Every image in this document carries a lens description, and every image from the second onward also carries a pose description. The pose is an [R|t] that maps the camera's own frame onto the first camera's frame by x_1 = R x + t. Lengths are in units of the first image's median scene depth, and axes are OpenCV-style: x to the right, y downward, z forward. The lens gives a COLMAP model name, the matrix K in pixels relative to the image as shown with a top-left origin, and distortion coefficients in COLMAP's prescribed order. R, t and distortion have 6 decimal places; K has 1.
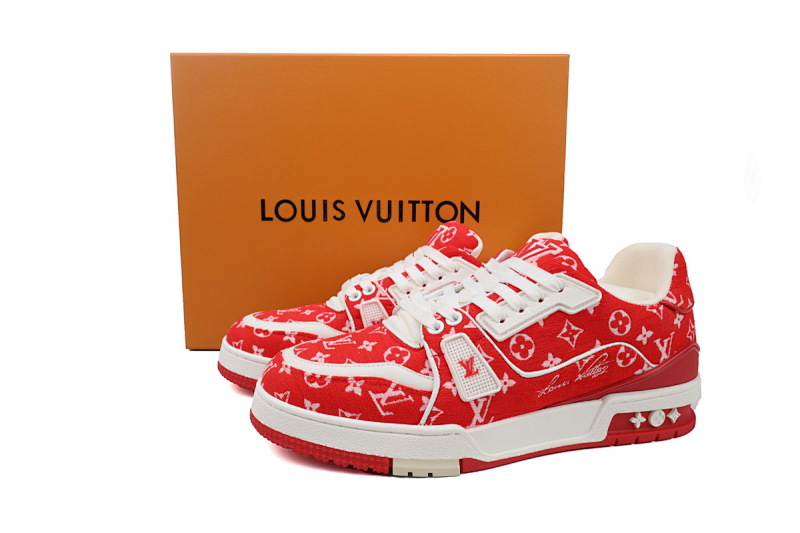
lens RADIAL K [[581.7, 0, 376.0], [0, 581.7, 270.1], [0, 0, 1]] dist [-0.021531, -0.002675]
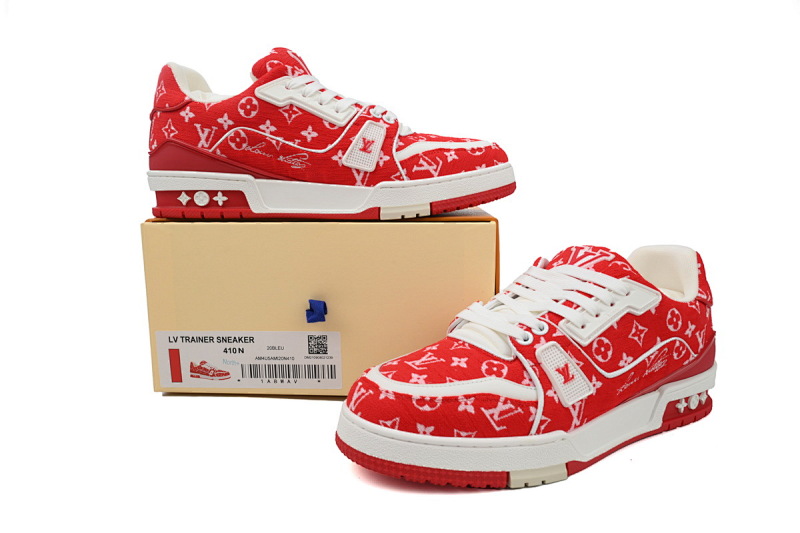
lens RADIAL K [[581.7, 0, 367.0], [0, 581.7, 273.7], [0, 0, 1]] dist [-0.021531, -0.002675]
pose [[0.966085, -0.055777, 0.252128, -0.420123], [0.055288, 0.998430, 0.009028, -0.039167], [-0.252236, 0.005218, 0.967652, 0.082197]]
